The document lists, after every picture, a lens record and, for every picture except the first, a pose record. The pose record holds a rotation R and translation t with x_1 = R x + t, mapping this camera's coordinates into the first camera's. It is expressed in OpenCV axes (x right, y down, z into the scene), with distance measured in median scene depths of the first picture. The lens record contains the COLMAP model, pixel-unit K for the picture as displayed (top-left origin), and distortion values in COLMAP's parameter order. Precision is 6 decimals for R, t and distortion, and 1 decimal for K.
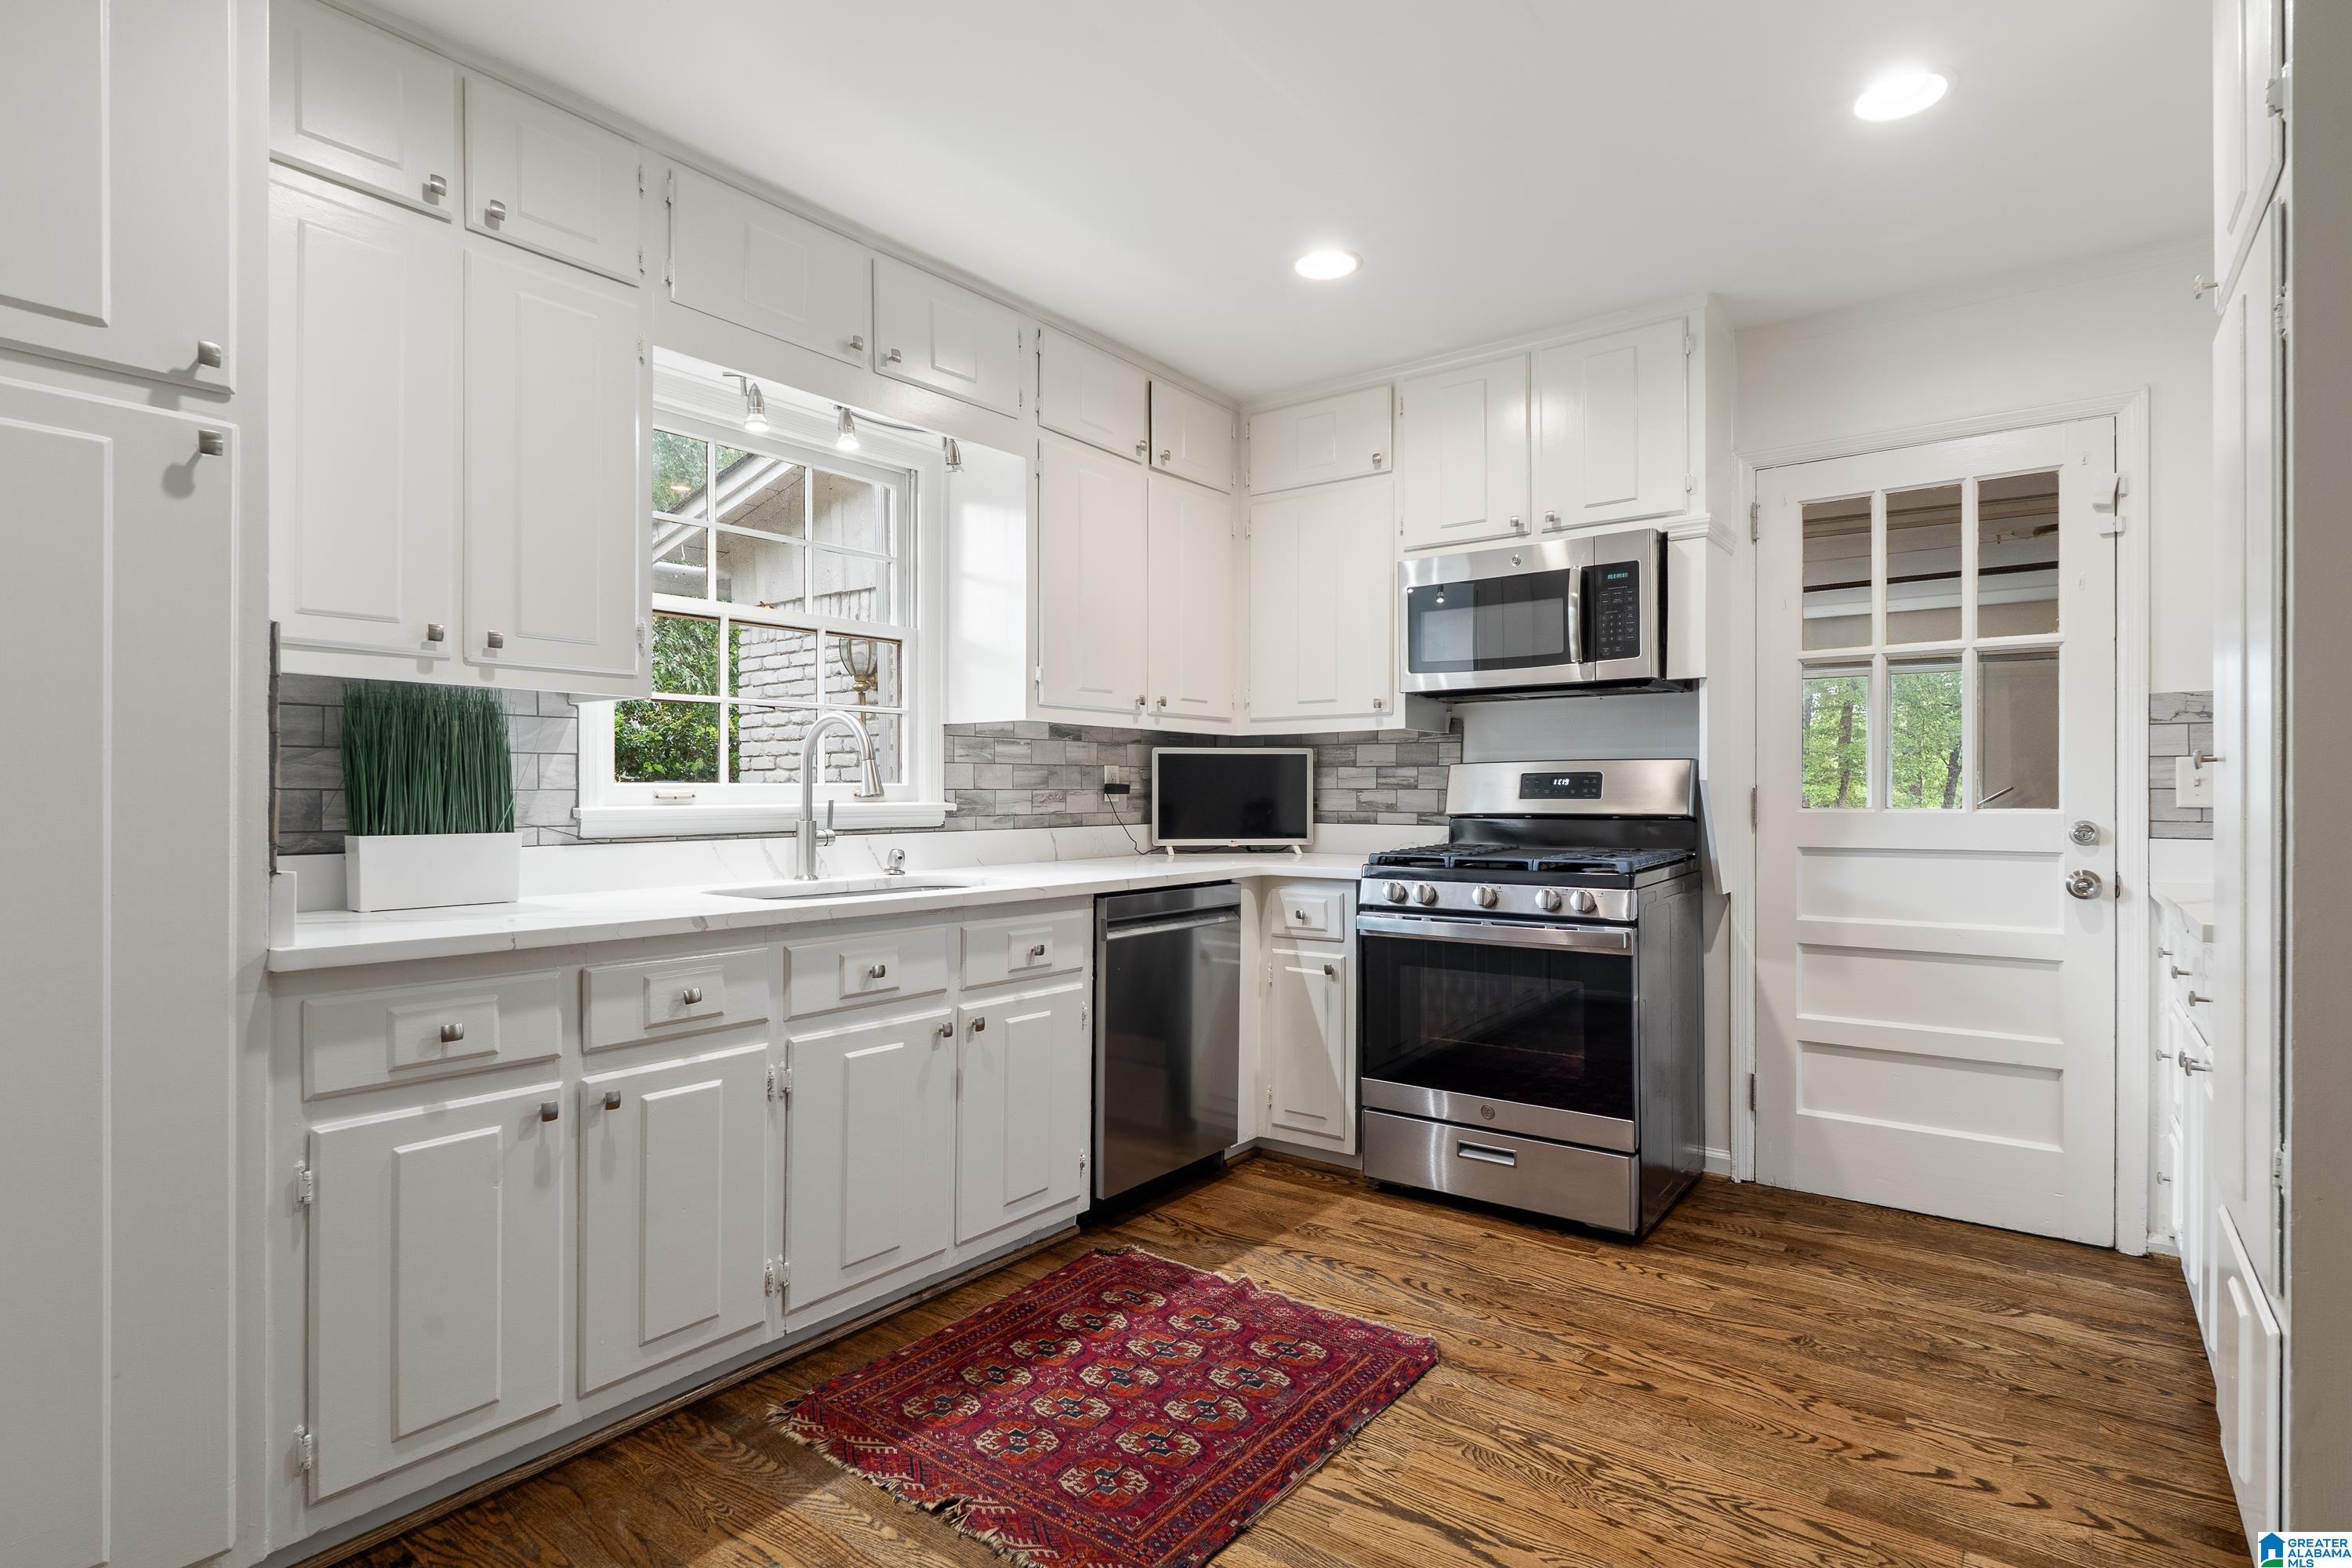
lens RADIAL K [[1187.8, 0, 1176.0], [0, 1187.8, 784.0], [0, 0, 1]] dist [0.001019, 0.000369]
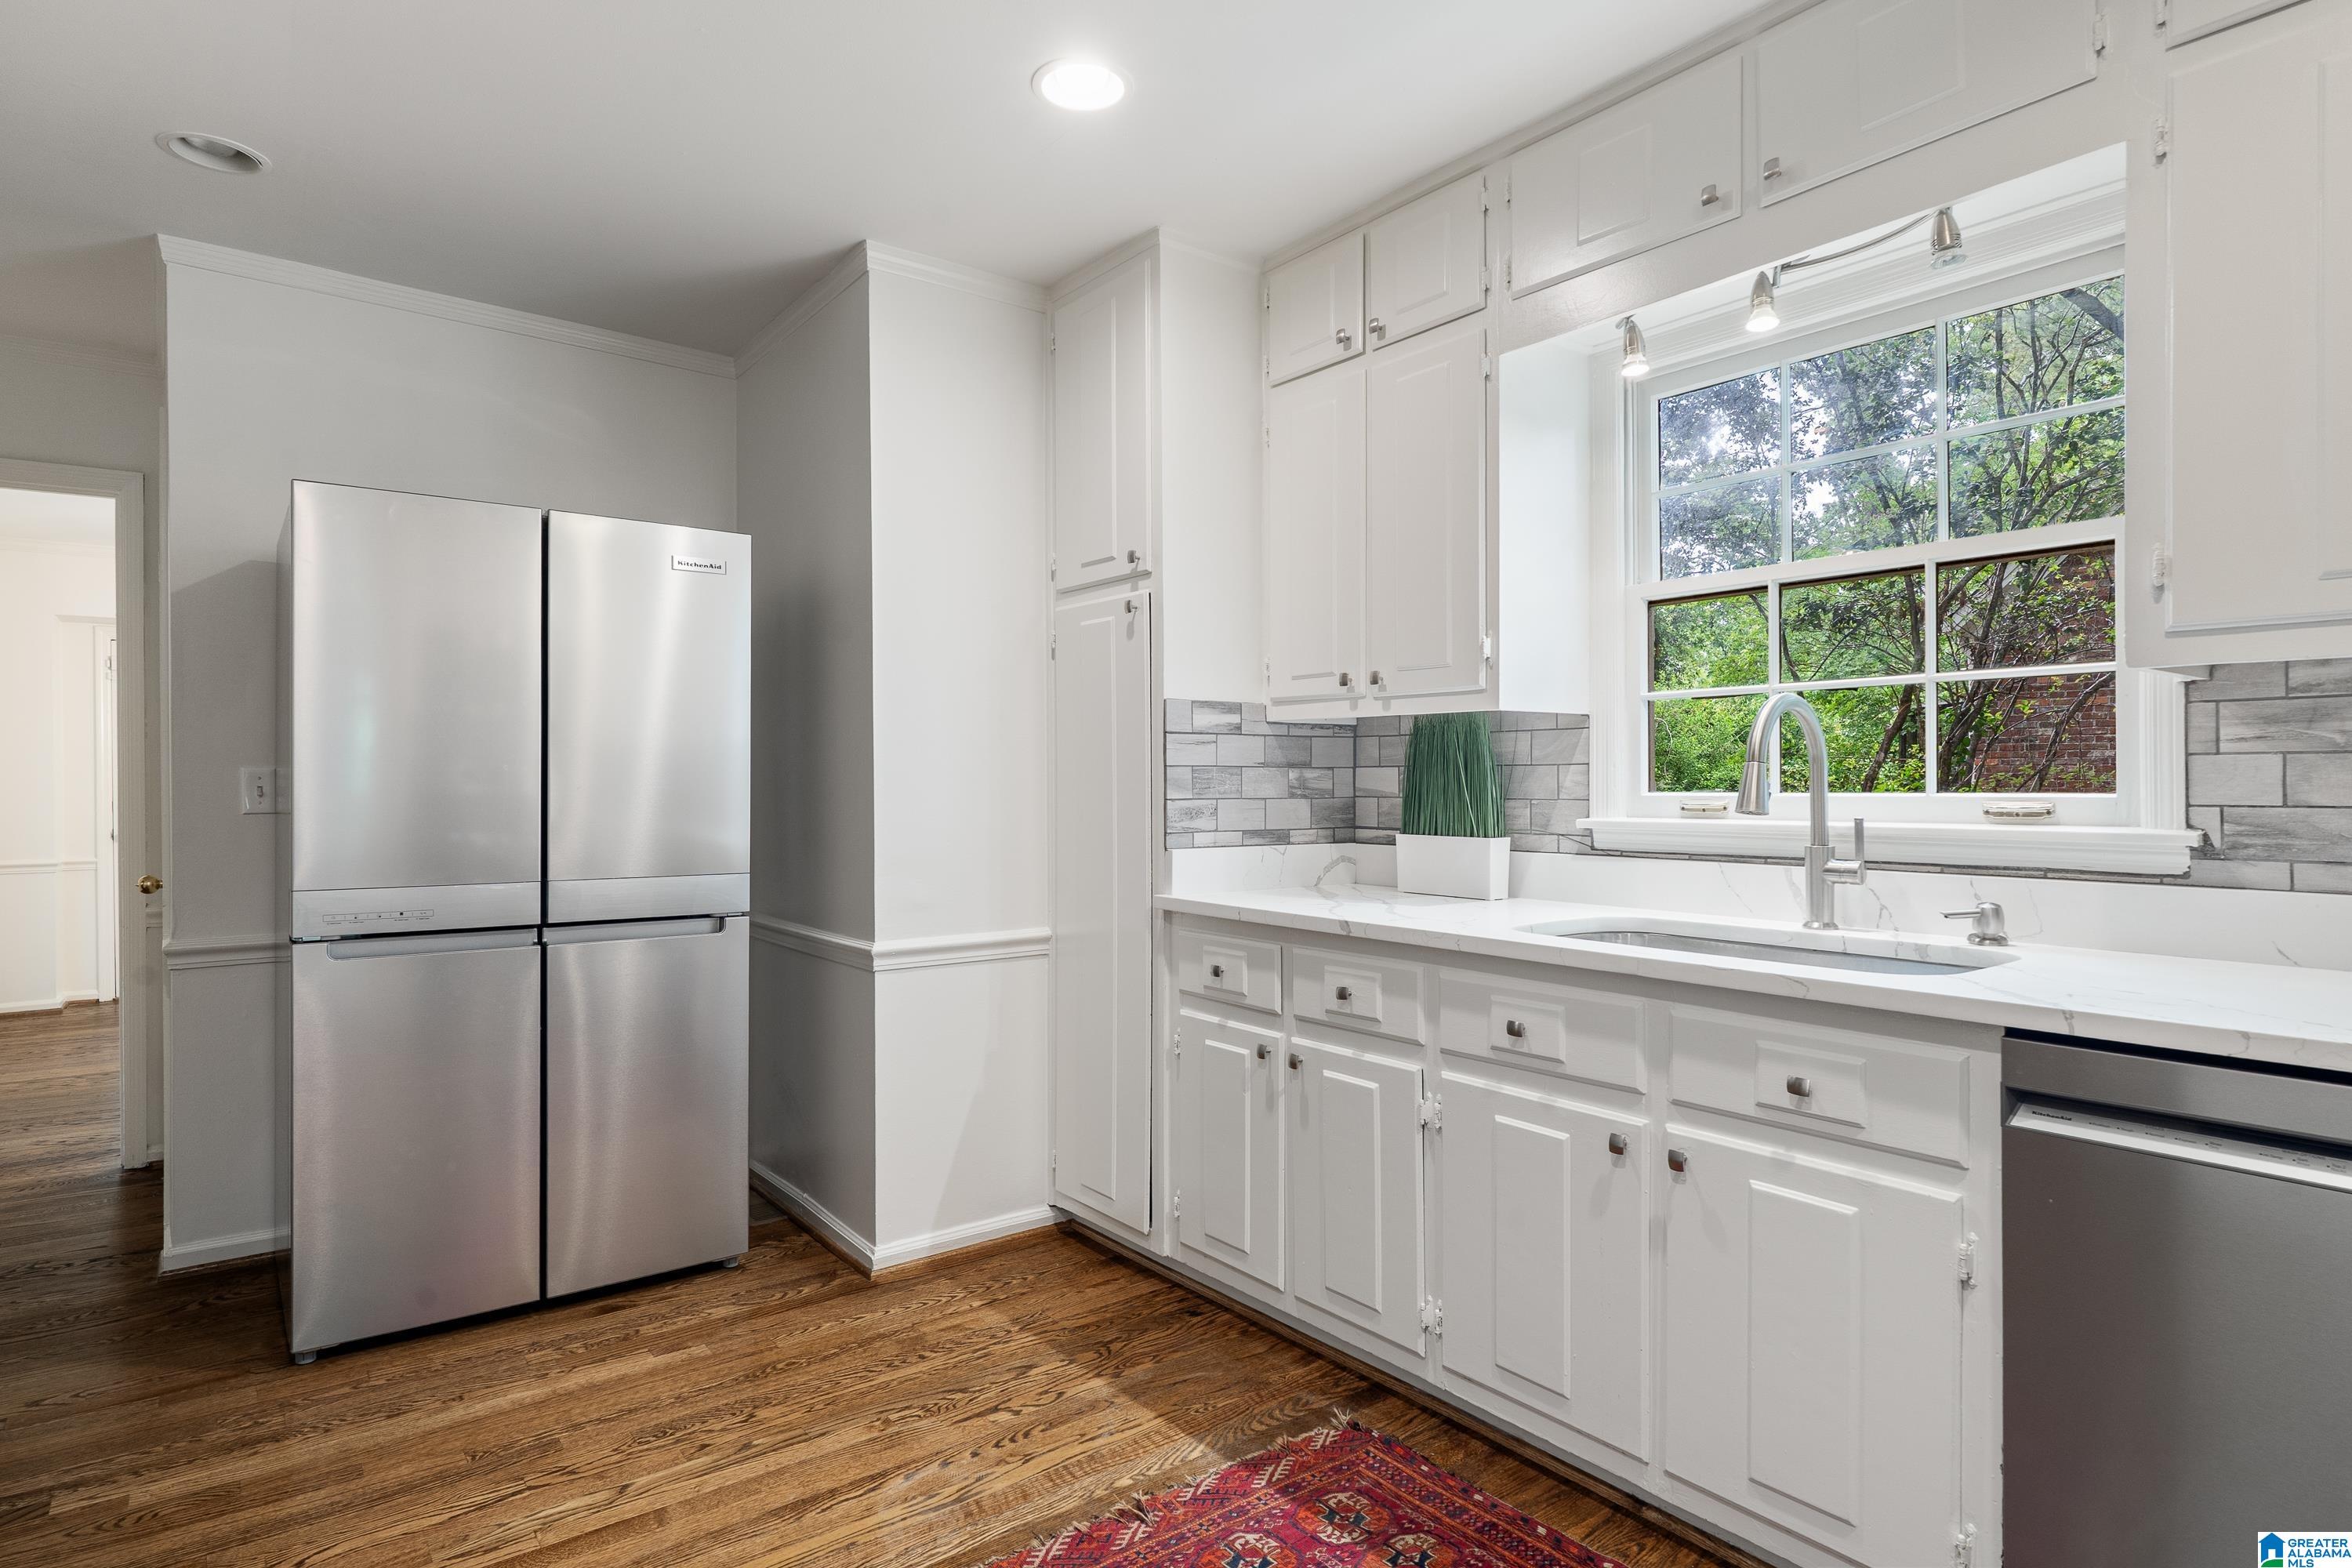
lens RADIAL K [[1249.1, 0, 1176.0], [0, 1249.1, 784.0], [0, 0, 1]] dist [-0.014428, 0.000339]
pose [[-0.258675, -0.000351, -0.965964, 0.596491], [0.005277, 0.999984, -0.001776, -0.008275], [0.965950, -0.005557, -0.258669, 0.942192]]
